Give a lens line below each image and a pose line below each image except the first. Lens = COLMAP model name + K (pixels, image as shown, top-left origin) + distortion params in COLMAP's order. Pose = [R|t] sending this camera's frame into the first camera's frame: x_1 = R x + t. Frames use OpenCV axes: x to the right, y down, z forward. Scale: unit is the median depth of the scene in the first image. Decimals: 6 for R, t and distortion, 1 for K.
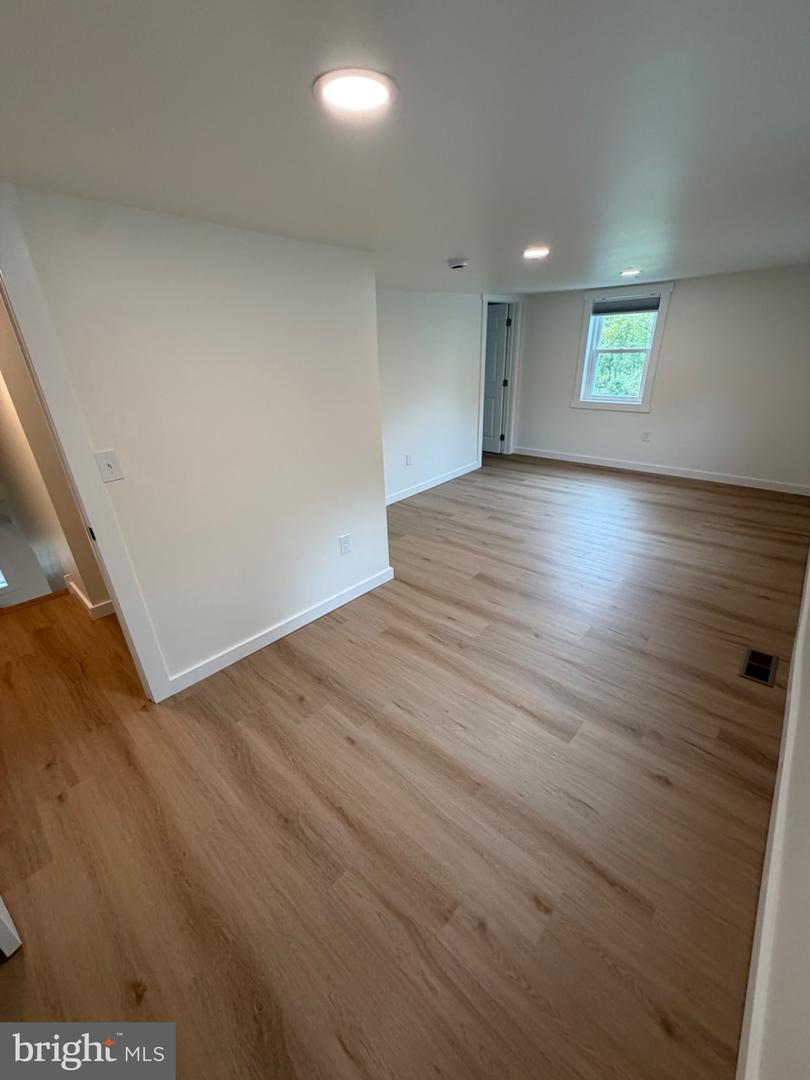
lens RADIAL K [[428.9, 0, 405.3], [0, 428.9, 533.7], [0, 0, 1]] dist [0.000822, 0.000026]
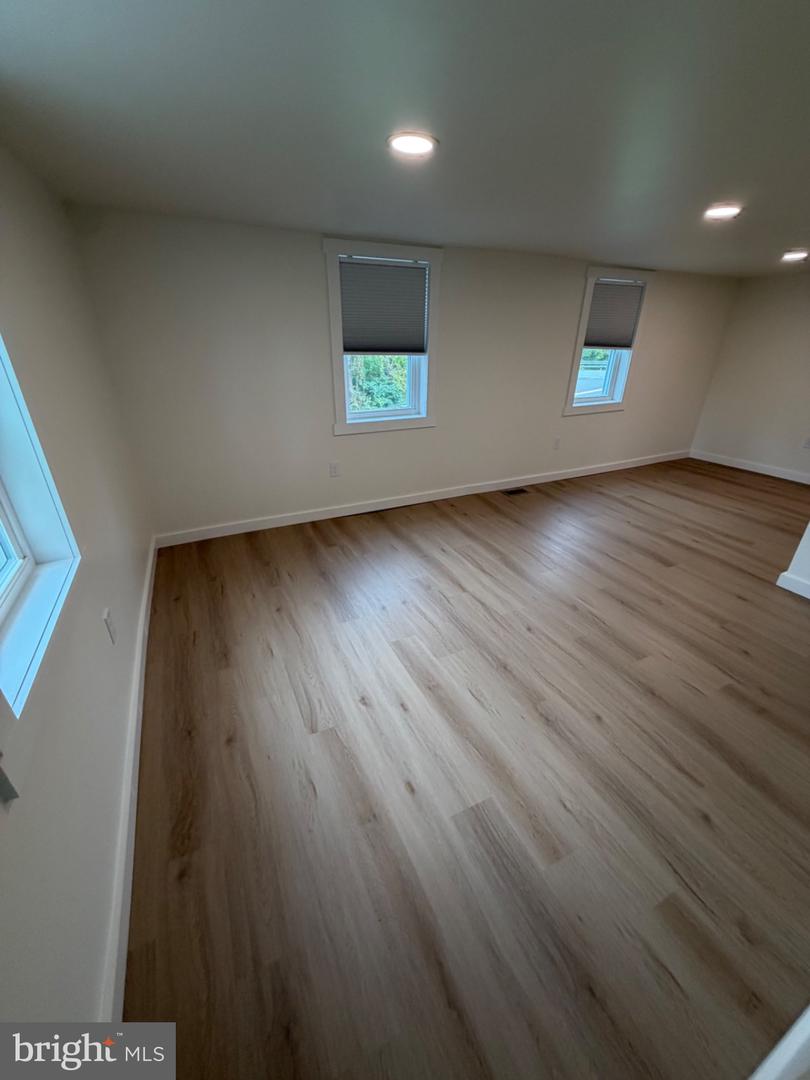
lens RADIAL K [[428.9, 0, 405.3], [0, 428.9, 533.7], [0, 0, 1]] dist [0.000822, 0.000026]
pose [[-0.929450, -0.131833, 0.344591, 0.398618], [0.172519, 0.670291, 0.721766, -0.748010], [-0.326129, 0.730294, -0.600259, 1.707054]]
